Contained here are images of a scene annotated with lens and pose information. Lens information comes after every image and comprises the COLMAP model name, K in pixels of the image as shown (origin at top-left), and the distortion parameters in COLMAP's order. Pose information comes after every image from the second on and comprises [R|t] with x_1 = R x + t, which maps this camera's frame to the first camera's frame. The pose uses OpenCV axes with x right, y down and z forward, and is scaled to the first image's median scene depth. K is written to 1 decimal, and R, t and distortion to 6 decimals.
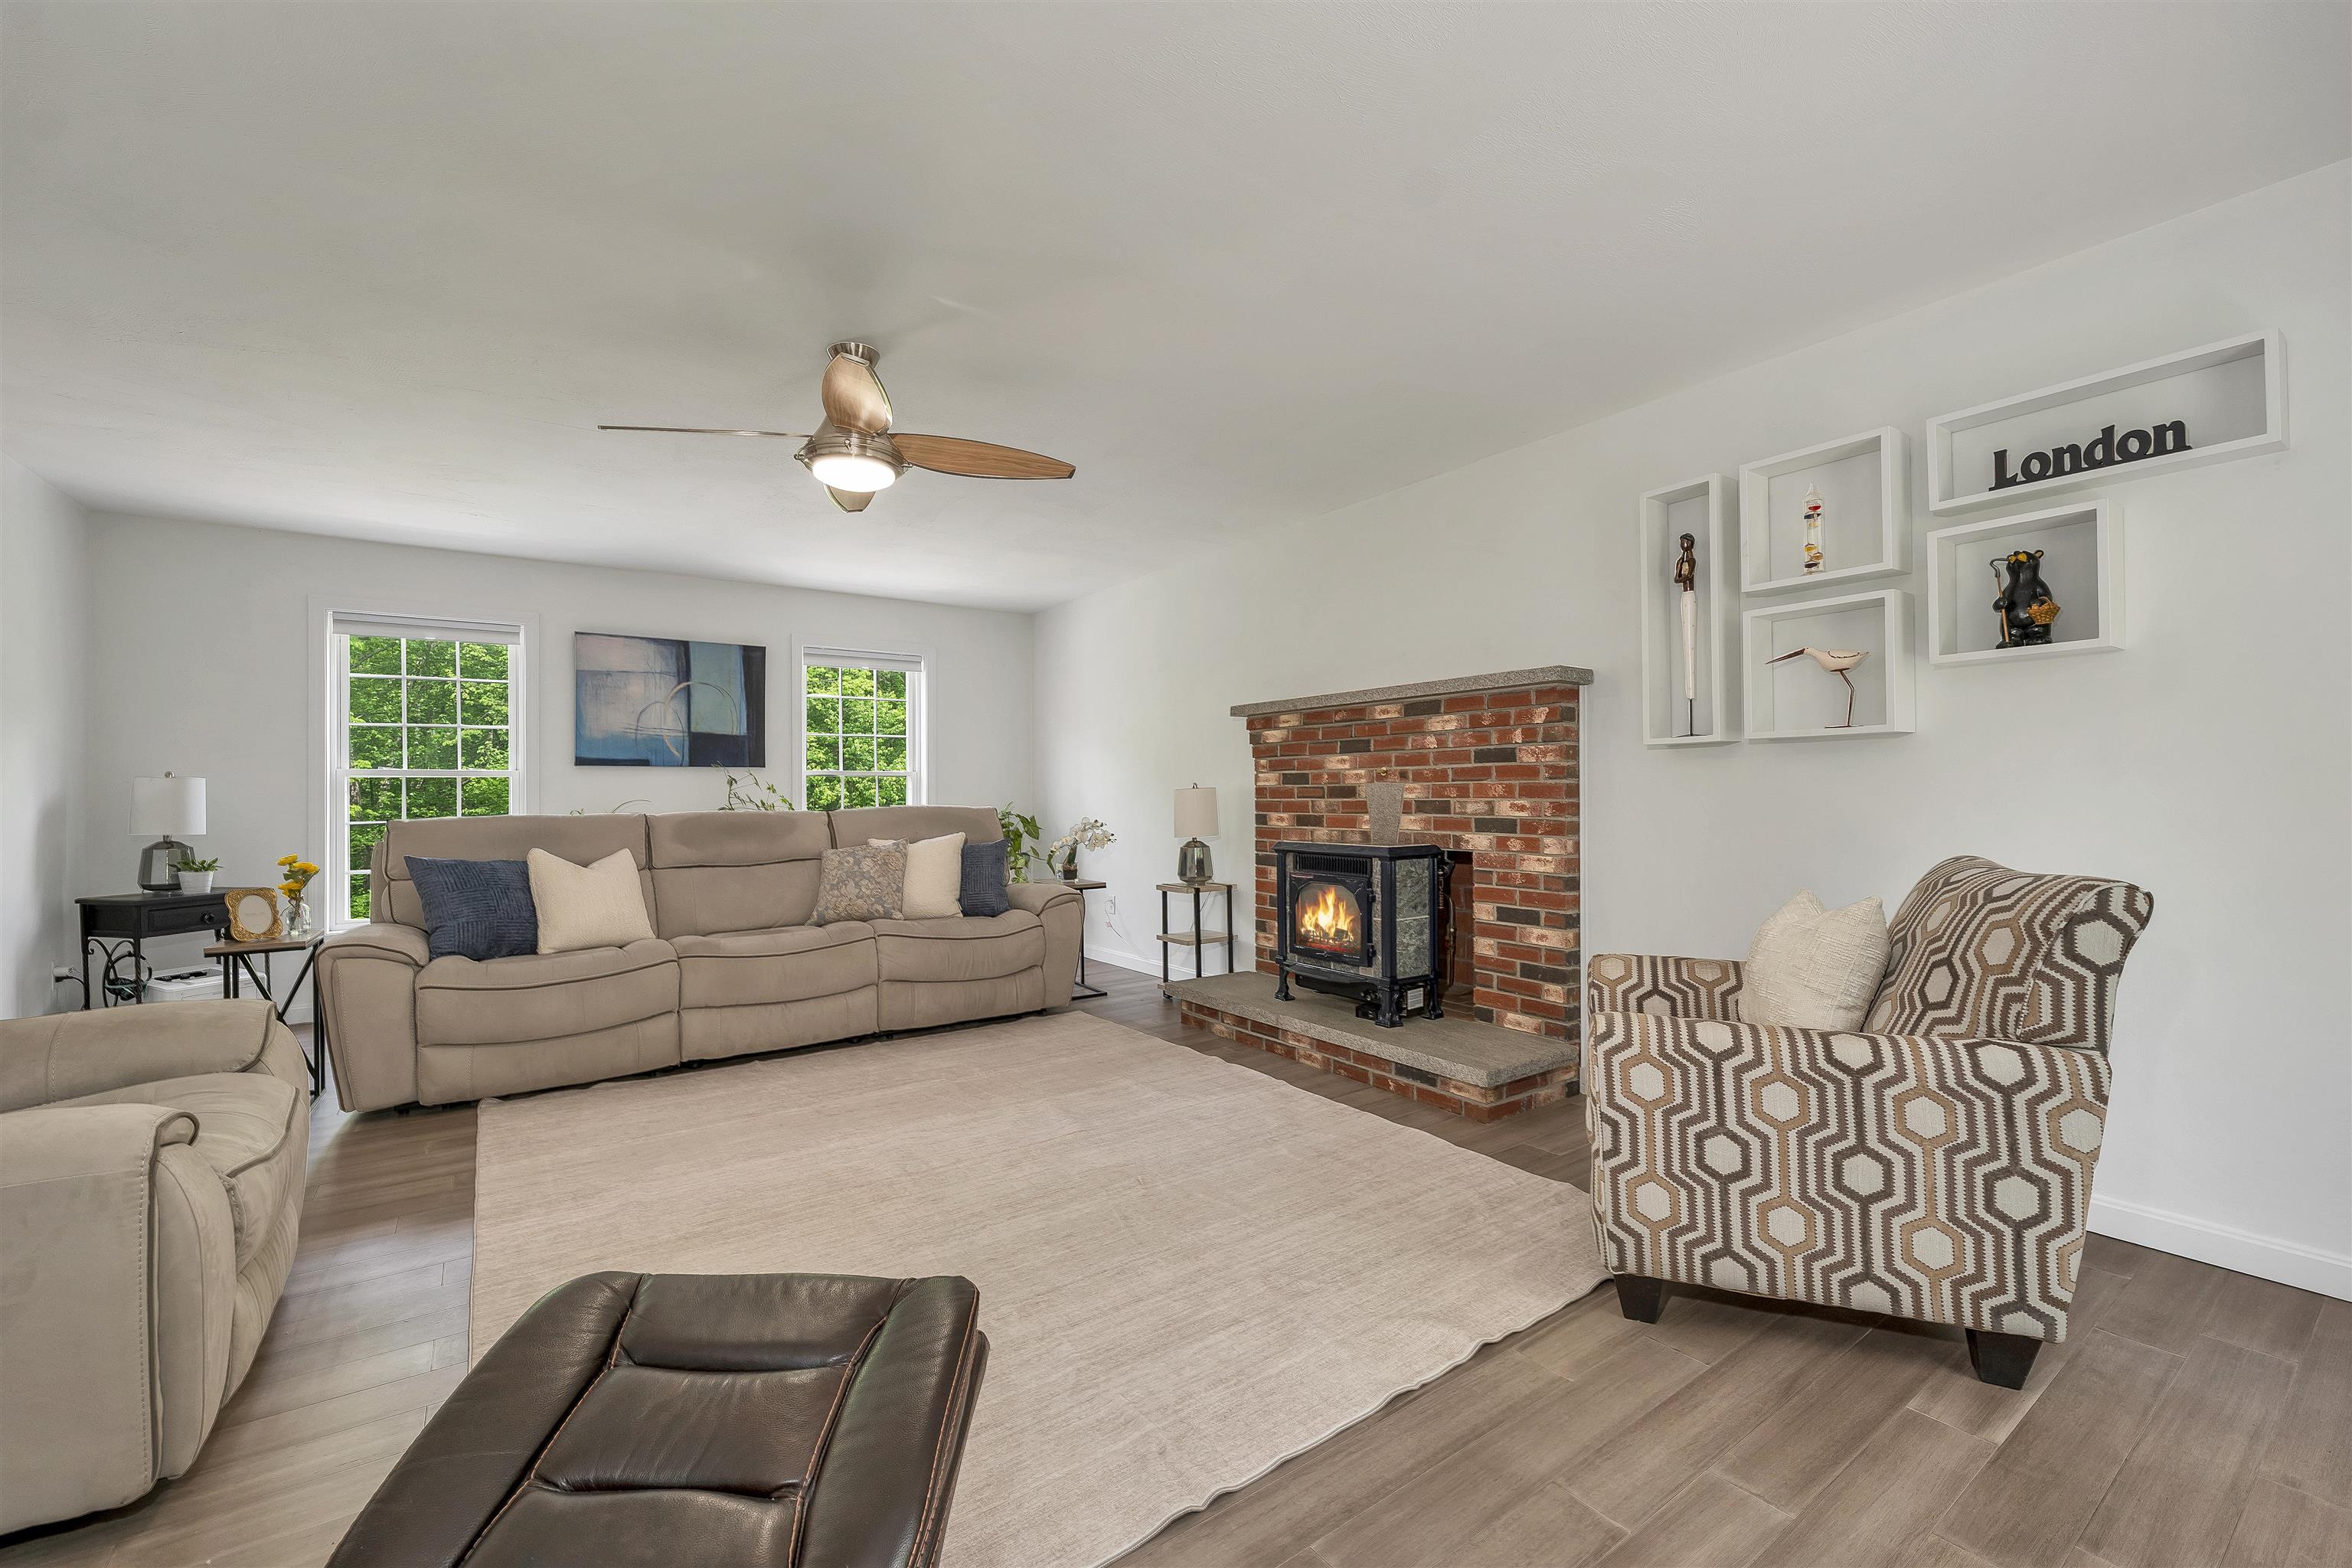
lens RADIAL K [[972.7, 0, 1177.4], [0, 972.7, 785.4], [0, 0, 1]] dist [0.004399, 0.000224]
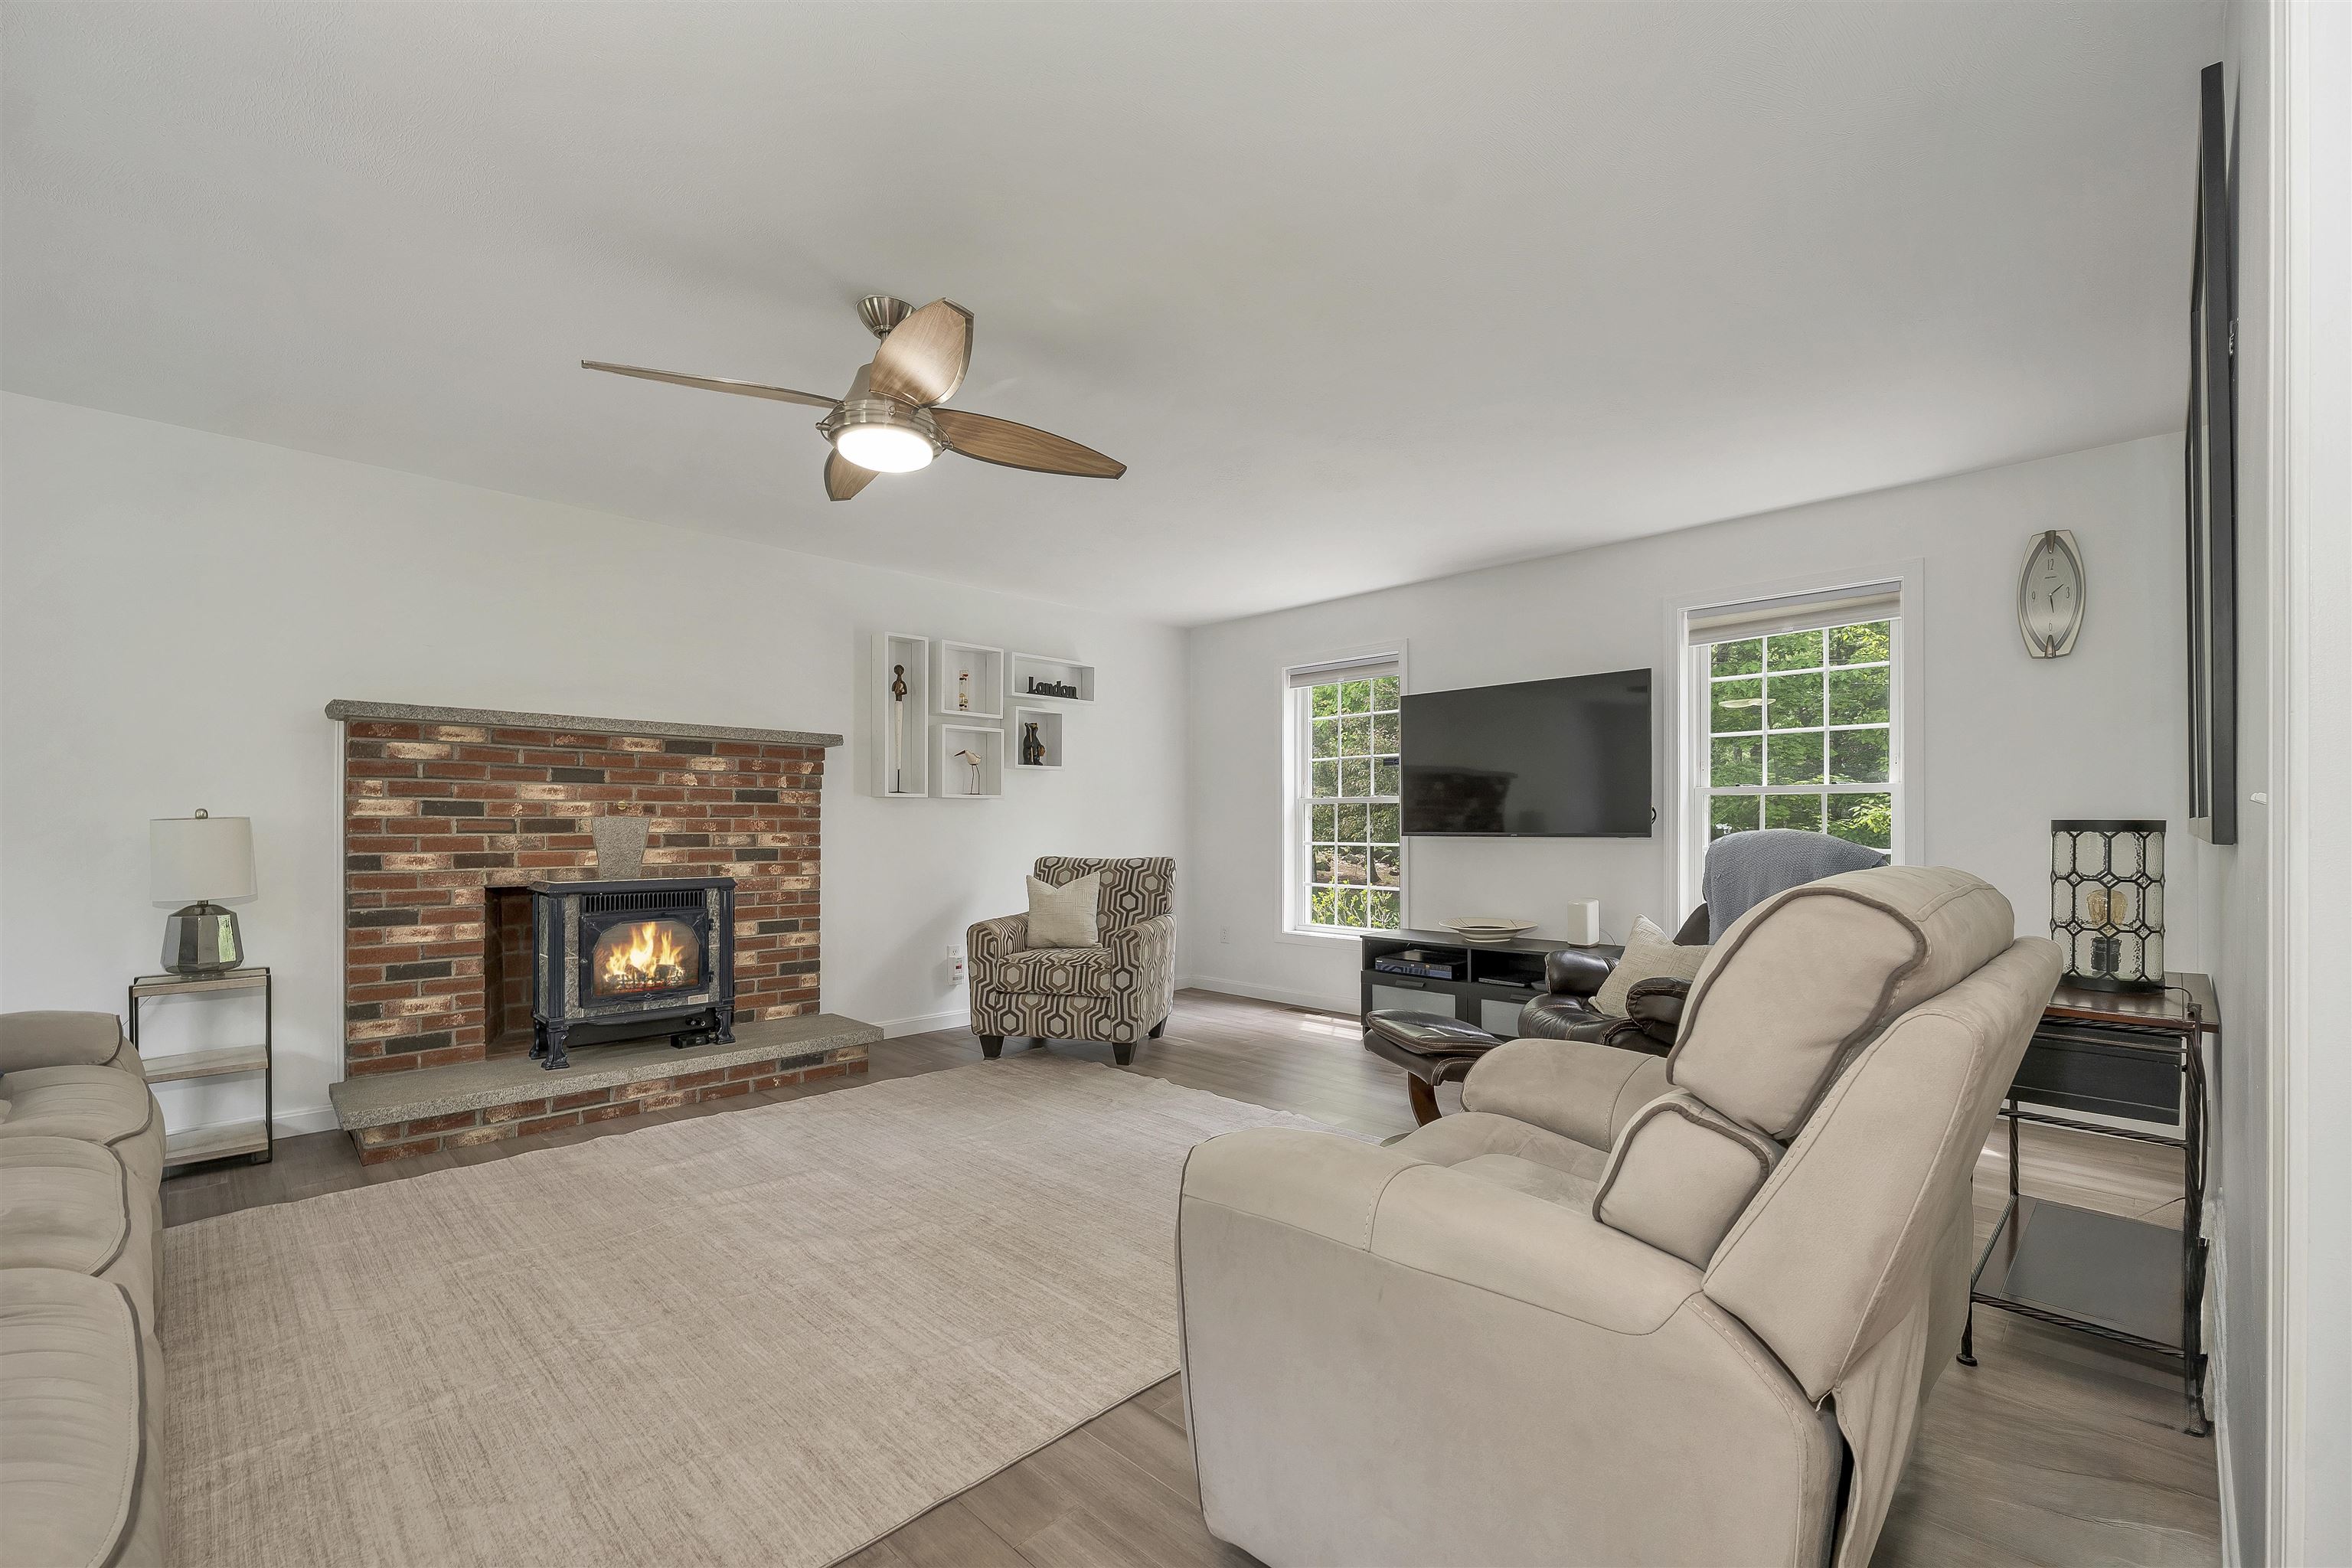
lens RADIAL K [[972.7, 0, 1184.5], [0, 972.7, 827.5], [0, 0, 1]] dist [0.004399, 0.000224]
pose [[-0.176833, 0.012601, 0.984160, -0.913533], [-0.001778, 0.999912, -0.013123, 0.021608], [-0.984239, -0.004070, -0.176795, 0.671614]]
